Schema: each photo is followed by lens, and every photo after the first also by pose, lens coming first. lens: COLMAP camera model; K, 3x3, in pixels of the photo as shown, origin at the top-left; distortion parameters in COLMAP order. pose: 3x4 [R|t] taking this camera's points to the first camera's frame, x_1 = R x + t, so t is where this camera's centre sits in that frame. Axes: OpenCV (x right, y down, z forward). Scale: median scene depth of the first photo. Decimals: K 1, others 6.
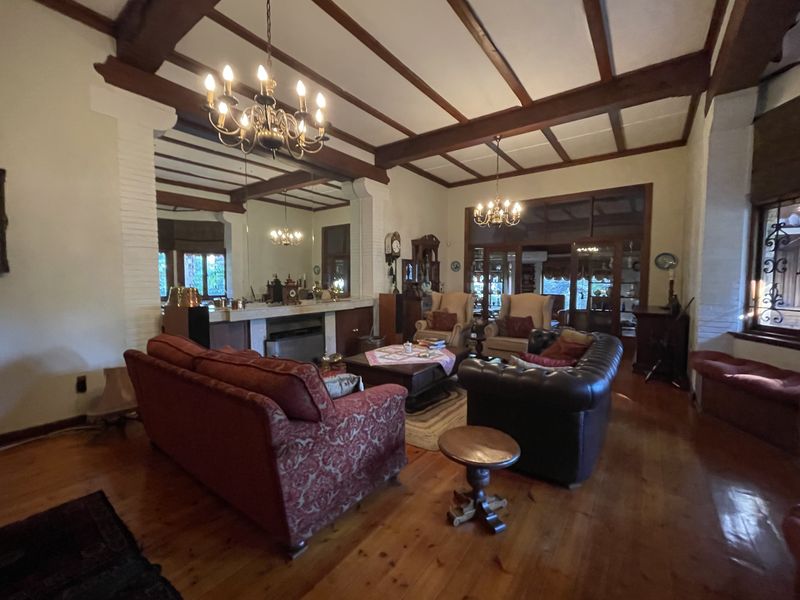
lens RADIAL K [[326.5, 0, 400.0], [0, 326.5, 300.0], [0, 0, 1]] dist [-0.003136, -0.000179]
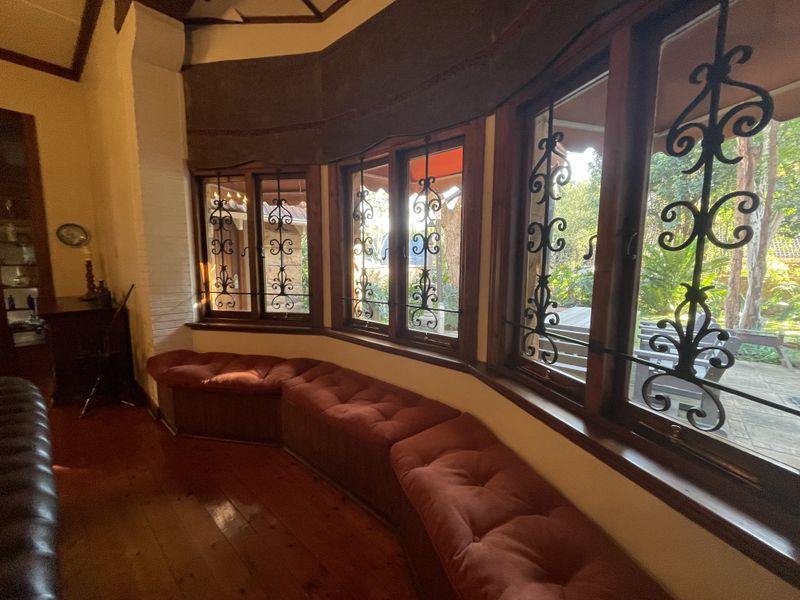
lens RADIAL K [[326.5, 0, 400.0], [0, 326.5, 300.0], [0, 0, 1]] dist [-0.003136, -0.000179]
pose [[0.076576, -0.115042, 0.990405, 0.234710], [0.053381, 0.992370, 0.111143, -0.028380], [-0.995634, 0.044358, 0.082133, 0.390089]]
